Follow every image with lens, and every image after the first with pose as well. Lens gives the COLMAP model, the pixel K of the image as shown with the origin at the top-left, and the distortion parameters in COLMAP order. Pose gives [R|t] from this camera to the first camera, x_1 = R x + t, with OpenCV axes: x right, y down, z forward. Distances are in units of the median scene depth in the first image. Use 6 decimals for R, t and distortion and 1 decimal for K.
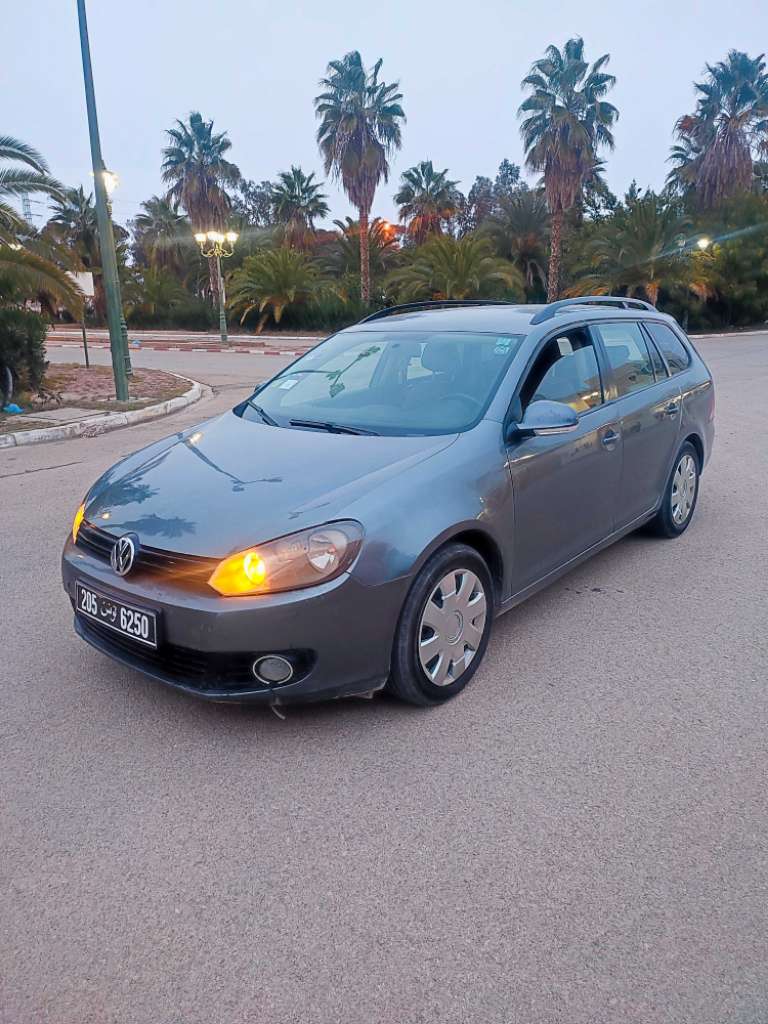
lens RADIAL K [[749.3, 0, 382.4], [0, 749.3, 514.4], [0, 0, 1]] dist [0.065671, -0.072561]
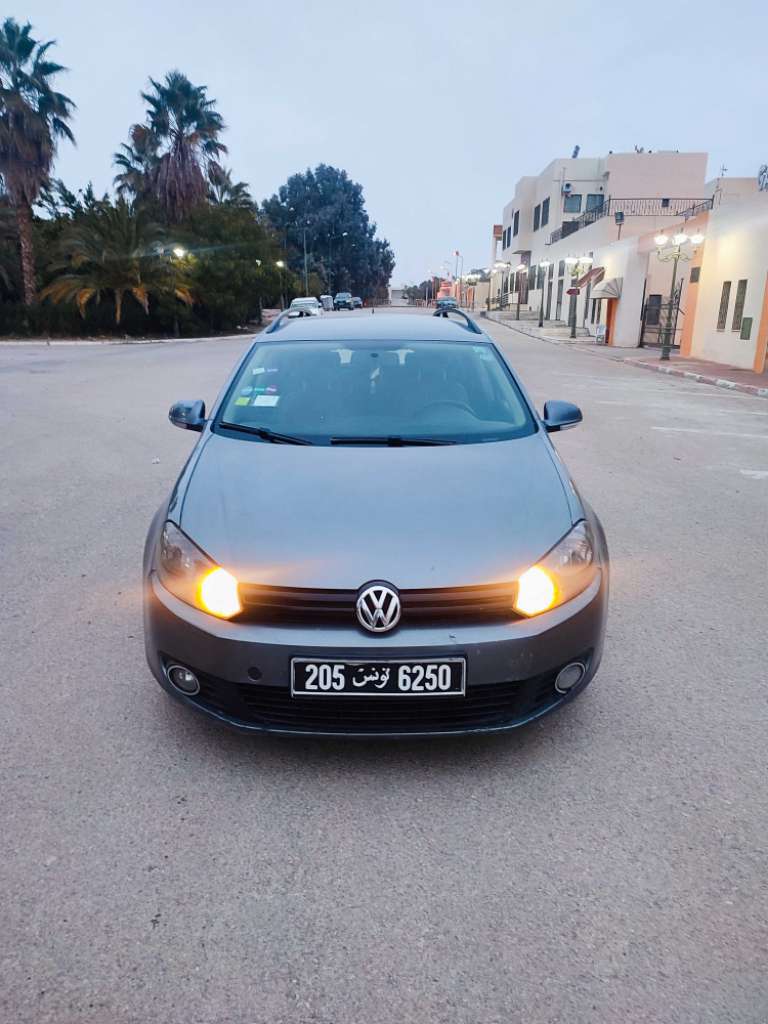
lens RADIAL K [[749.3, 0, 382.4], [0, 749.3, 514.4], [0, 0, 1]] dist [0.065671, -0.072561]
pose [[0.744289, -0.154928, 0.649639, -0.106226], [0.157075, 0.986043, 0.055193, -0.011619], [-0.649123, 0.060962, 0.758237, 0.042620]]
